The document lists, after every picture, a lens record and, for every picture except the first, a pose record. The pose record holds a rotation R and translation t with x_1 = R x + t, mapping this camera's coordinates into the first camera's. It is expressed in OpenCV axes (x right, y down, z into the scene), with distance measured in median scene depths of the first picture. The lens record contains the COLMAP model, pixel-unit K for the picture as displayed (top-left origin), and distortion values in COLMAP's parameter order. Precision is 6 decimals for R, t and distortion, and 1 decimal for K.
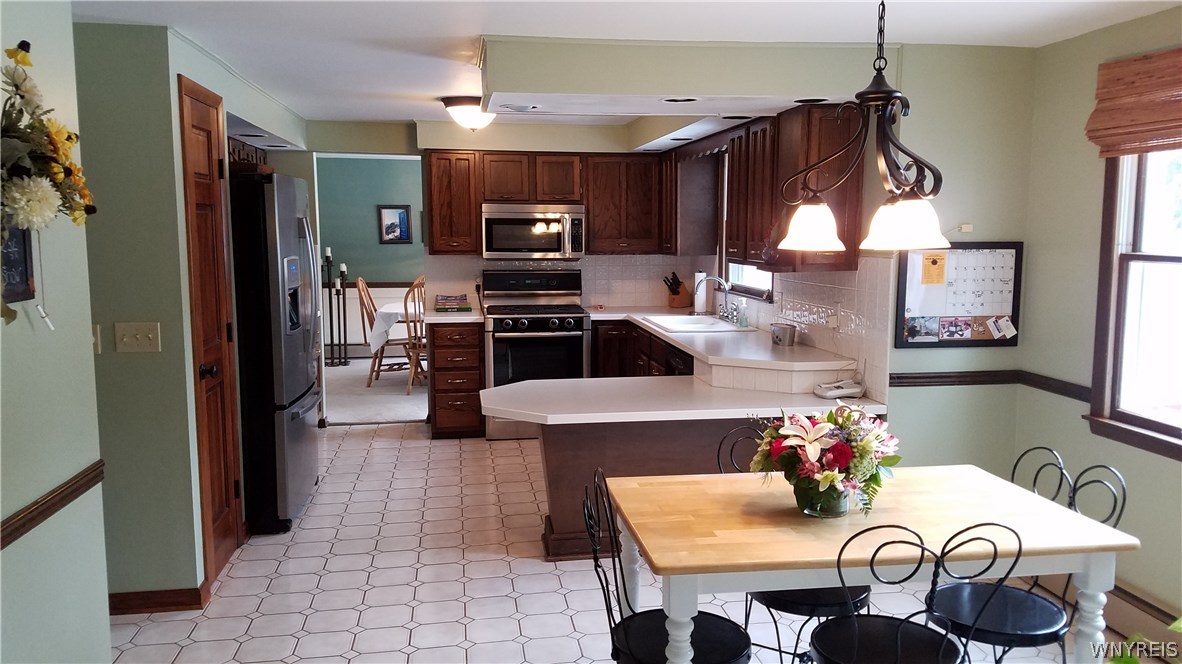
lens RADIAL K [[992.7, 0, 609.0], [0, 992.7, 329.4], [0, 0, 1]] dist [0.259898, -0.517232]
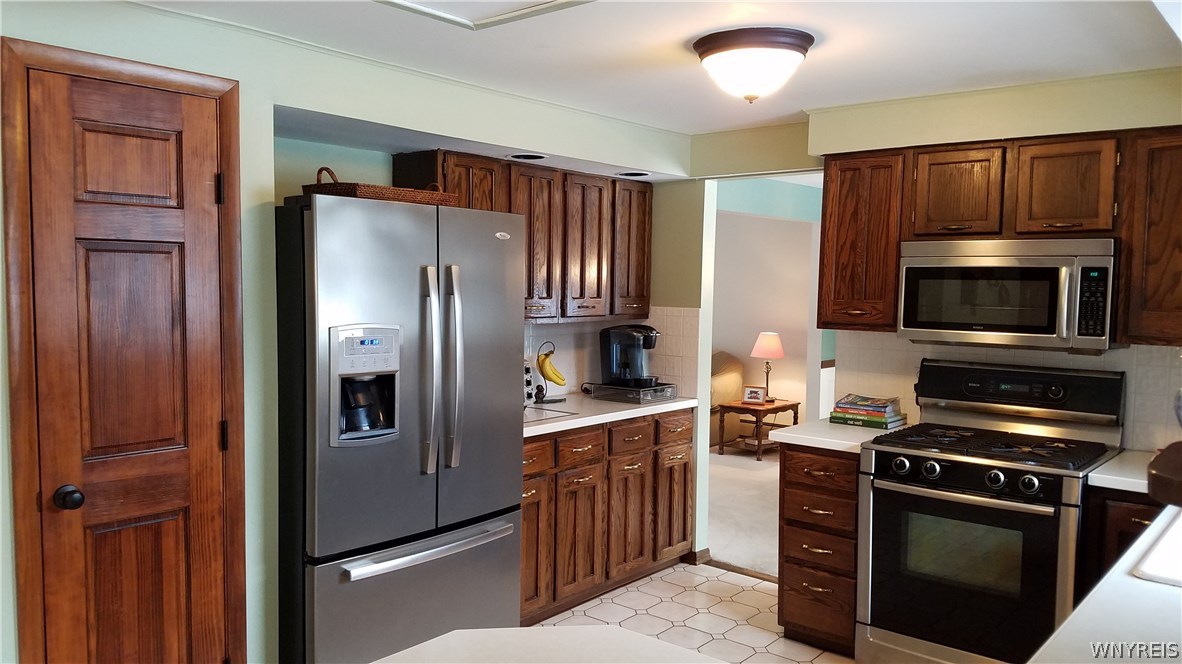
lens RADIAL K [[893.9, 0, 616.3], [0, 893.9, 338.6], [0, 0, 1]] dist [0.220138, -0.334238]
pose [[0.671164, 0.058678, -0.738983, 0.202973], [-0.094068, 0.995545, -0.006386, -0.074057], [0.735317, 0.073800, 0.673694, 0.749158]]
